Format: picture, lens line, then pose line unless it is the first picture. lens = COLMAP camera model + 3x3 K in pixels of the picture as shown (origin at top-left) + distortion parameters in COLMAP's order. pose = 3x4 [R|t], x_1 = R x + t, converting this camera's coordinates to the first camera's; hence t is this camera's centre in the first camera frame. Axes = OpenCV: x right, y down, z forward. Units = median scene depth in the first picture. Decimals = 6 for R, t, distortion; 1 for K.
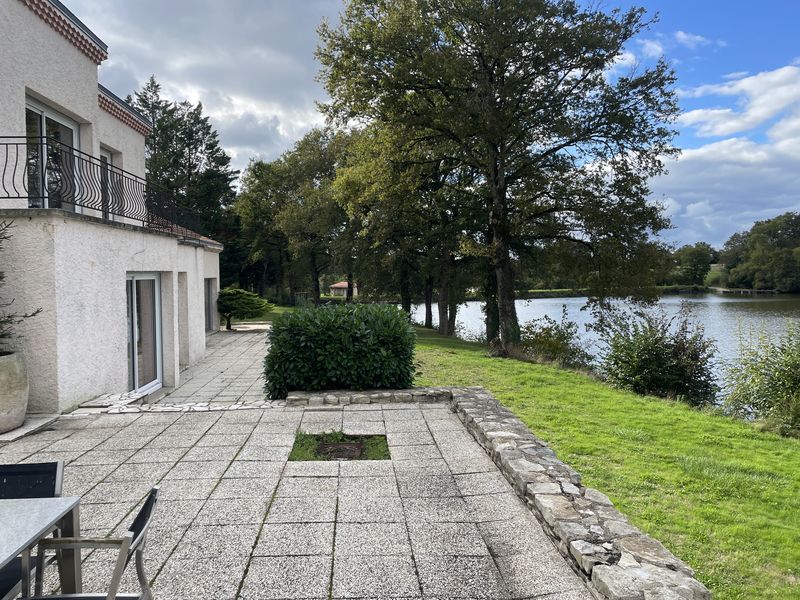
lens RADIAL K [[599.6, 0, 395.4], [0, 599.6, 295.6], [0, 0, 1]] dist [0.090475, -0.114468]
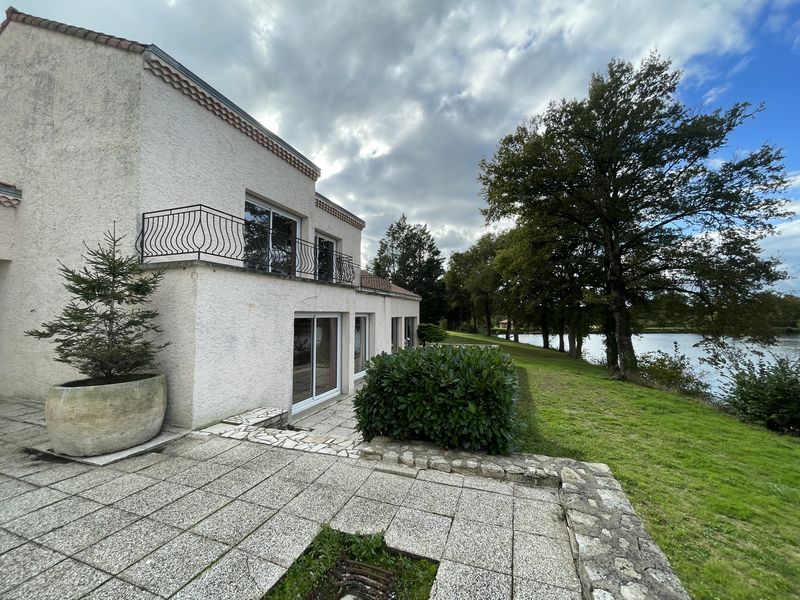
lens RADIAL K [[323.5, 0, 401.6], [0, 323.5, 297.1], [0, 0, 1]] dist [-0.002440, -0.000269]
pose [[0.916914, -0.009535, -0.398970, 0.021198], [-0.026439, 0.996067, -0.084565, -0.006019], [0.398207, 0.088087, 0.913056, 0.153424]]
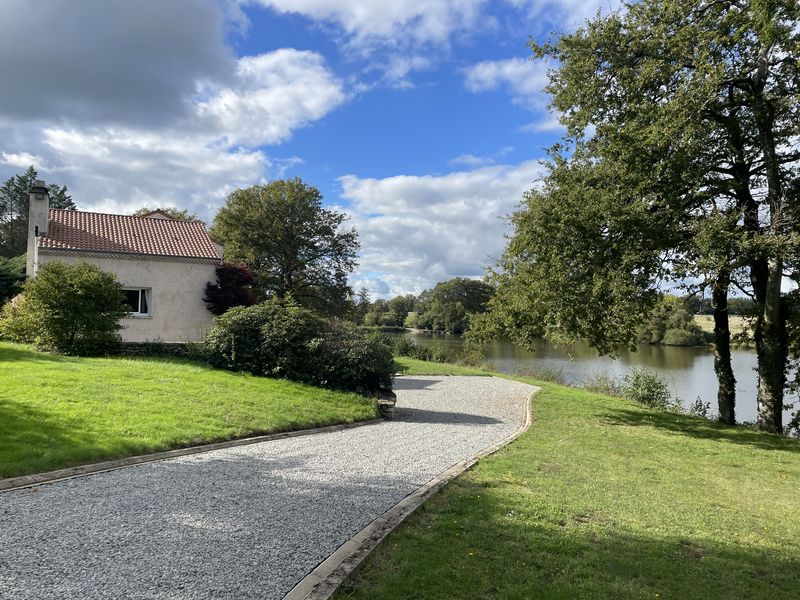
lens RADIAL K [[599.6, 0, 393.4], [0, 599.6, 293.9], [0, 0, 1]] dist [0.090475, -0.114468]
pose [[0.906499, 0.046408, 0.419650, -0.464593], [-0.016170, 0.997028, -0.075330, 0.071031], [-0.421899, 0.061501, 0.904554, -1.364867]]
